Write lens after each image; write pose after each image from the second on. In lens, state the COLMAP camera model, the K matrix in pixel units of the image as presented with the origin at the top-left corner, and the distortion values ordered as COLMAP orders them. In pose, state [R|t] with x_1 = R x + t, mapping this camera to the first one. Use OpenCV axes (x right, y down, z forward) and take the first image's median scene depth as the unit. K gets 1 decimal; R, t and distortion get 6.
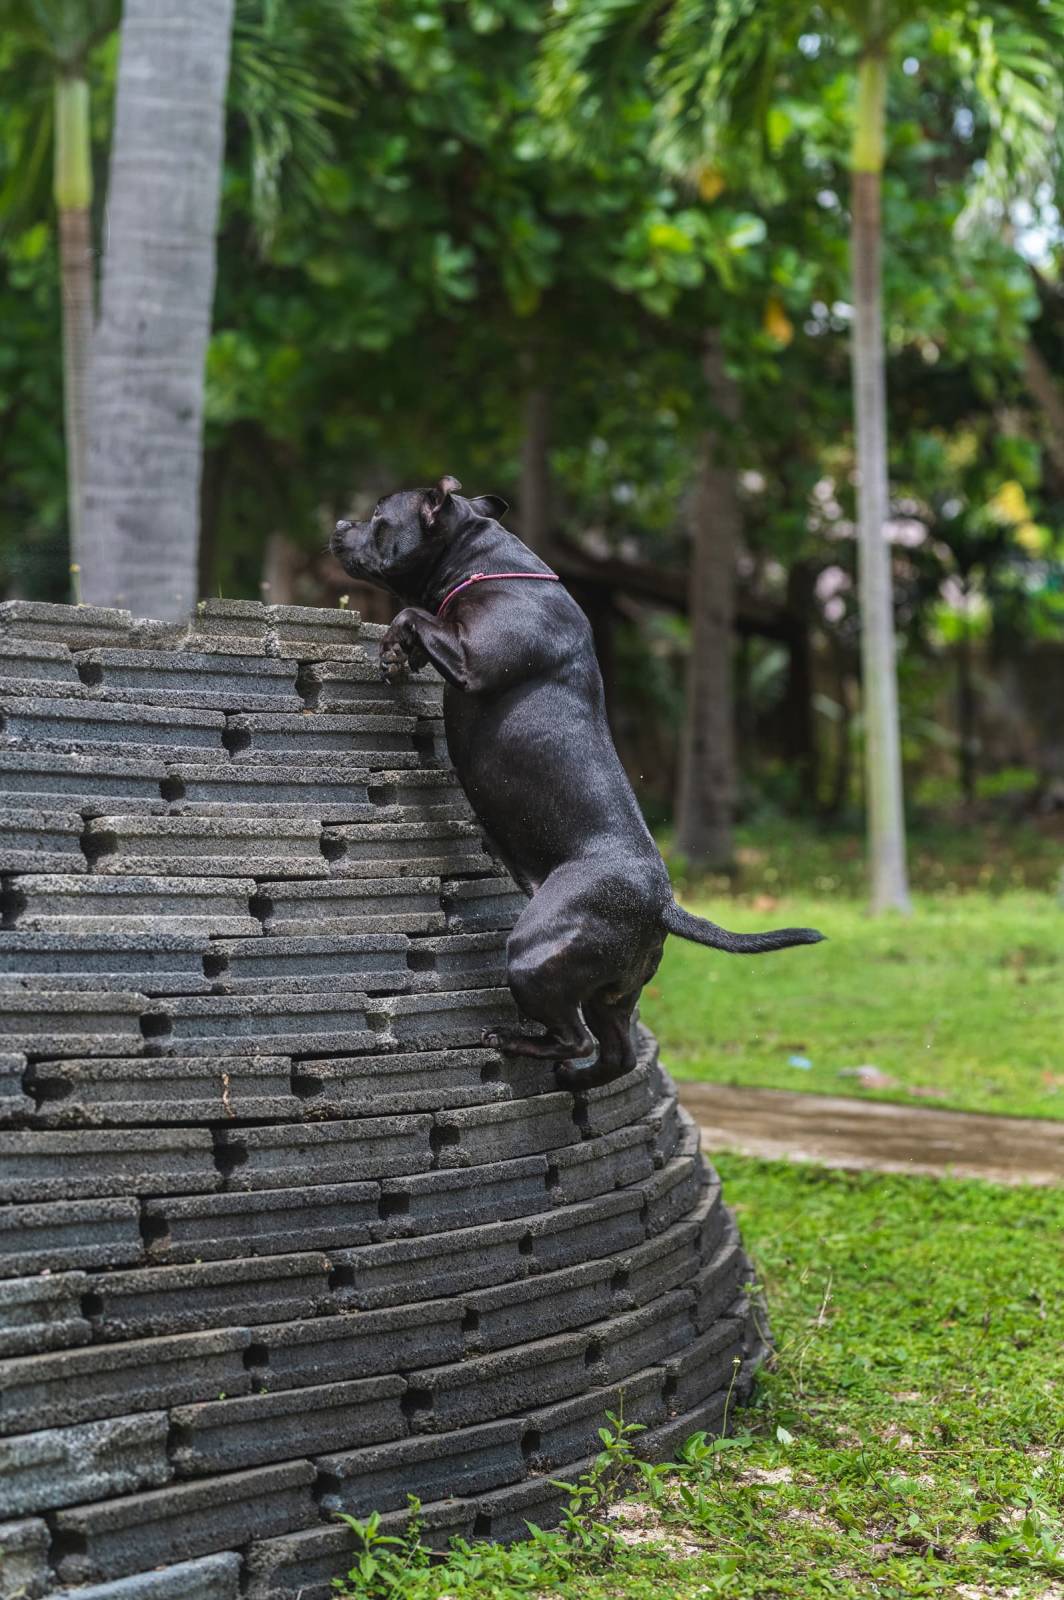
lens RADIAL K [[3835.5, 0, 532.0], [0, 3835.5, 800.0], [0, 0, 1]] dist [-0.017778, -0.061620]
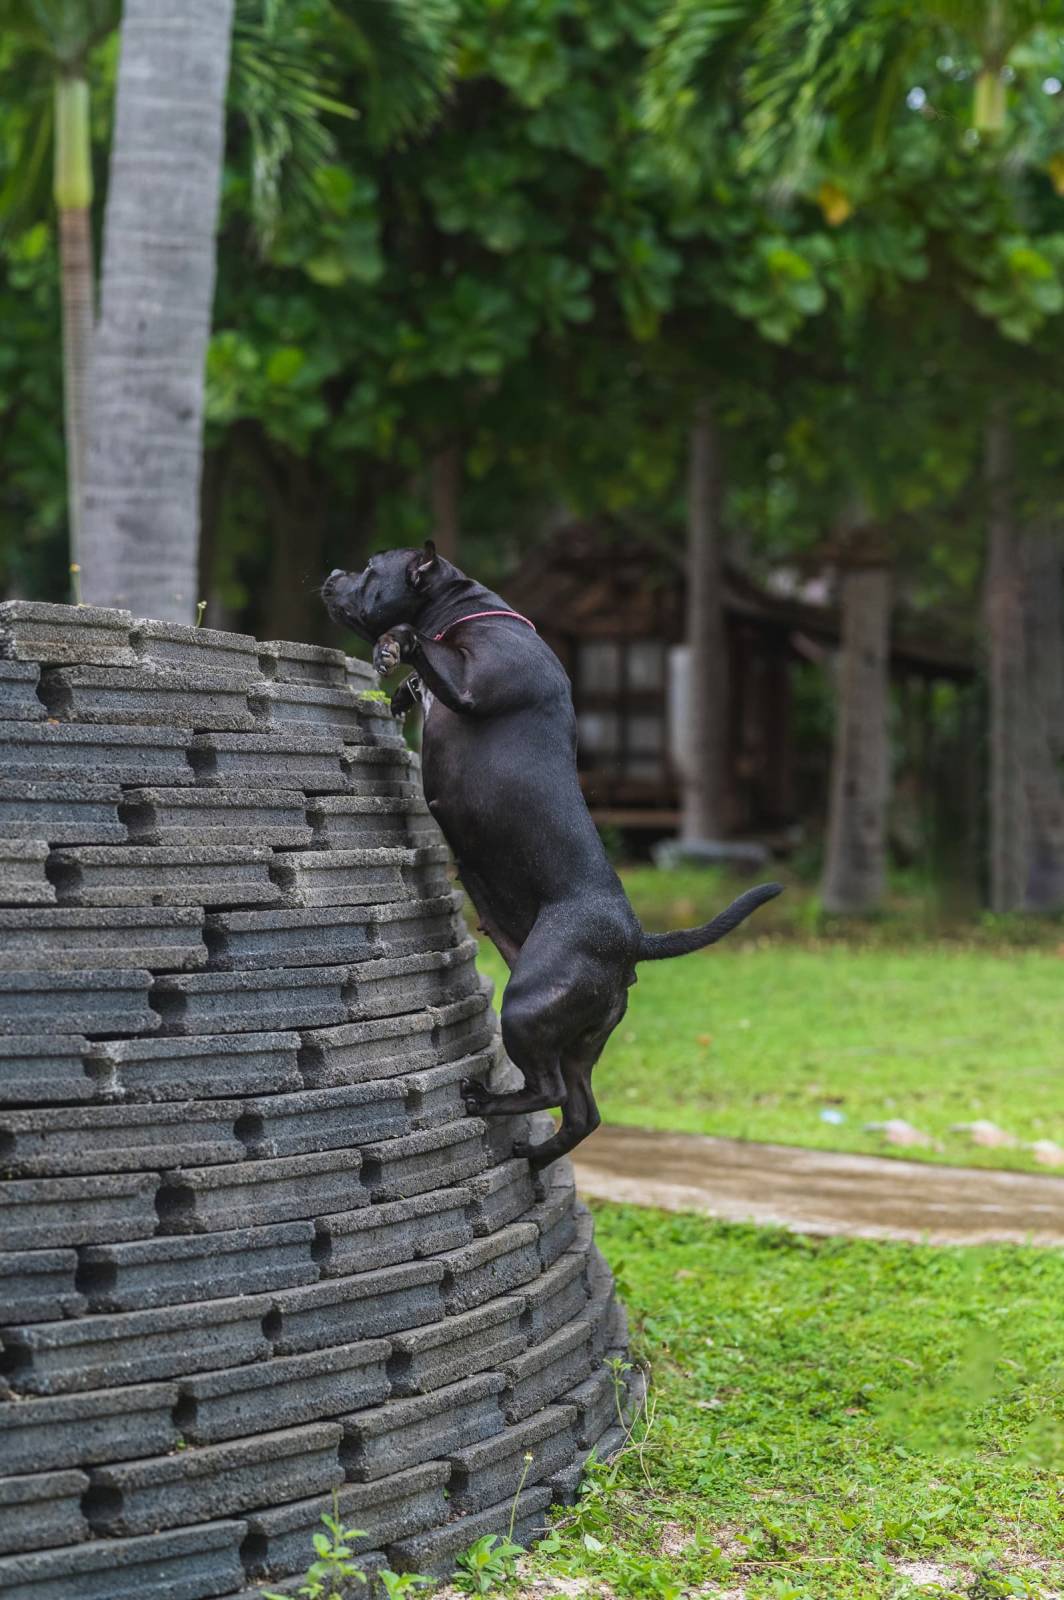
lens RADIAL K [[3835.5, 0, 532.0], [0, 3835.5, 800.0], [0, 0, 1]] dist [-0.017778, -0.061620]
pose [[0.998331, 0.012196, -0.056455, 0.106334], [-0.012828, 0.999859, -0.010840, 0.003920], [0.056314, 0.011547, 0.998346, 0.114863]]
